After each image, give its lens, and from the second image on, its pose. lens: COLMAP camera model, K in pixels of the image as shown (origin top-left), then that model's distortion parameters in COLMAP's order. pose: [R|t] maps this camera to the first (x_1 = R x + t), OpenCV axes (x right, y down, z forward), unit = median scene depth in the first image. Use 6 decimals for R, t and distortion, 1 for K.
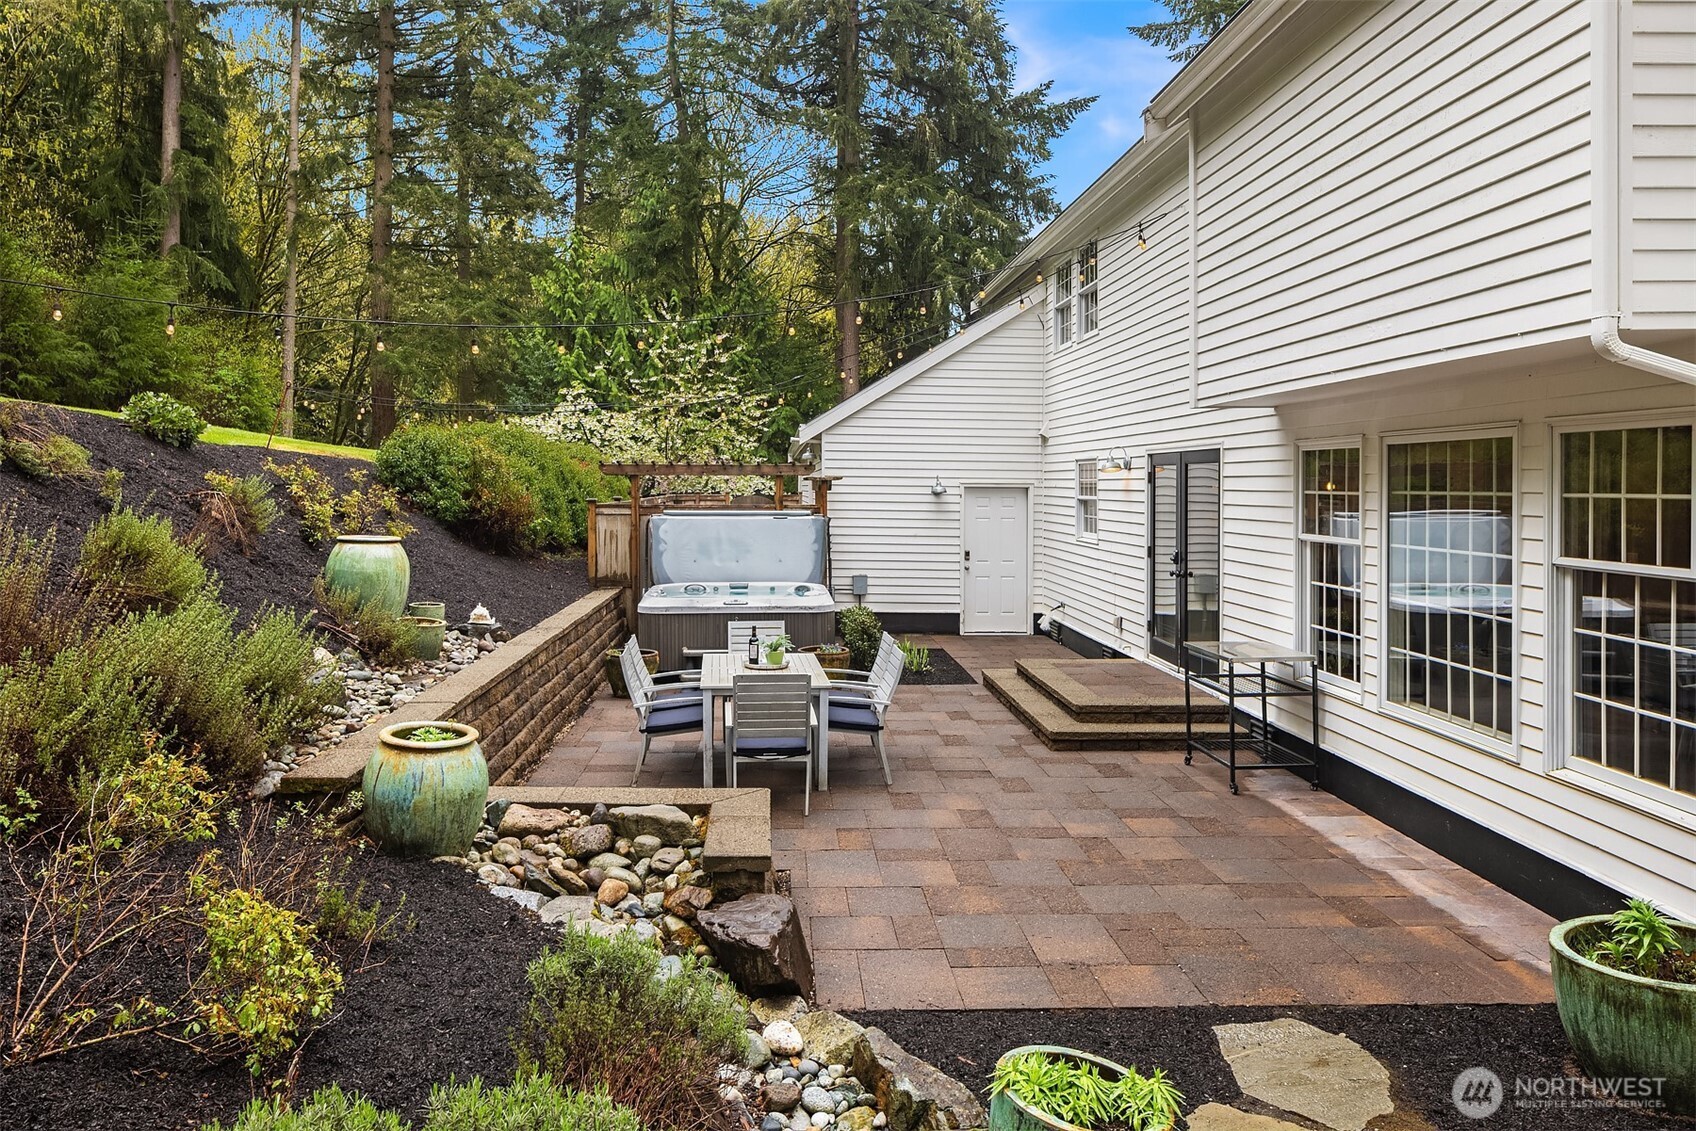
lens RADIAL K [[1140.0, 0, 769.7], [0, 1140.0, 475.2], [0, 0, 1]] dist [-0.001588, -0.000691]
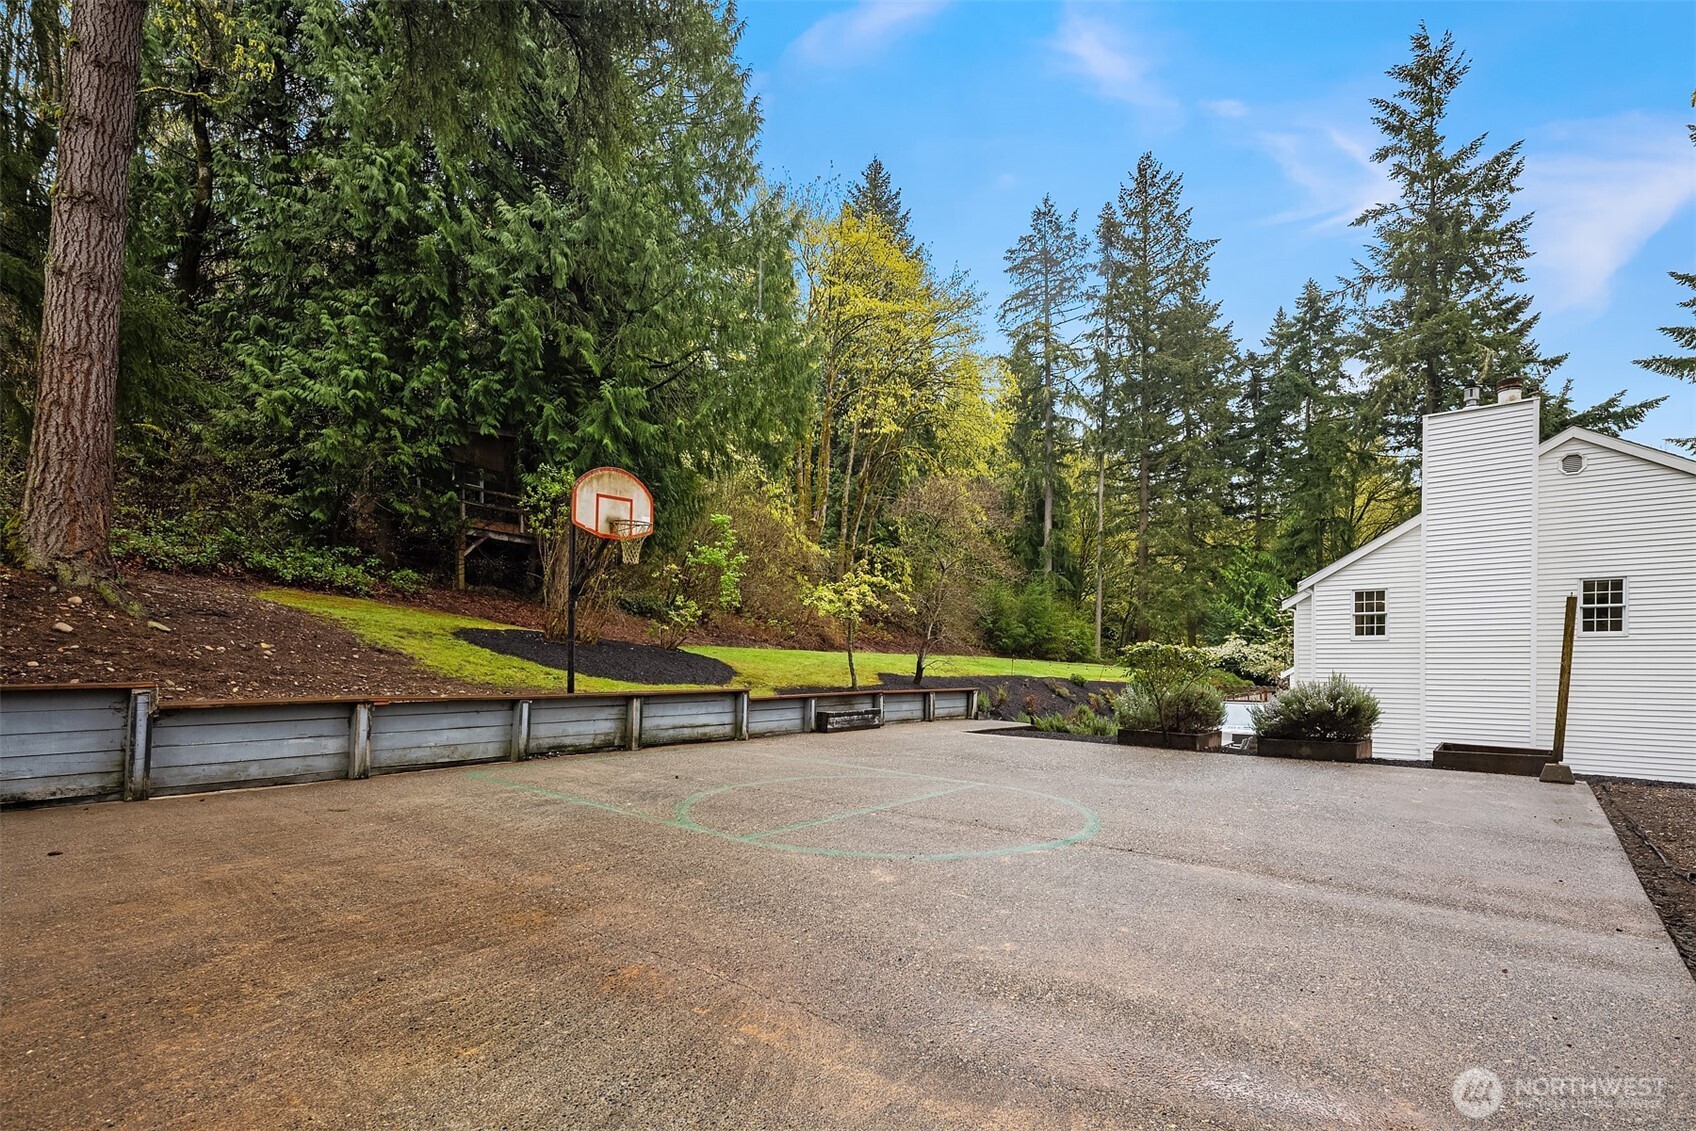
lens RADIAL K [[815.9, 0, 844.9], [0, 815.9, 666.8], [0, 0, 1]] dist [-0.003909, -0.001970]
pose [[0.769604, 0.003530, -0.638511, 0.512475], [0.007679, 0.999861, 0.014783, -0.102714], [0.638475, -0.016281, 0.769470, -1.308901]]
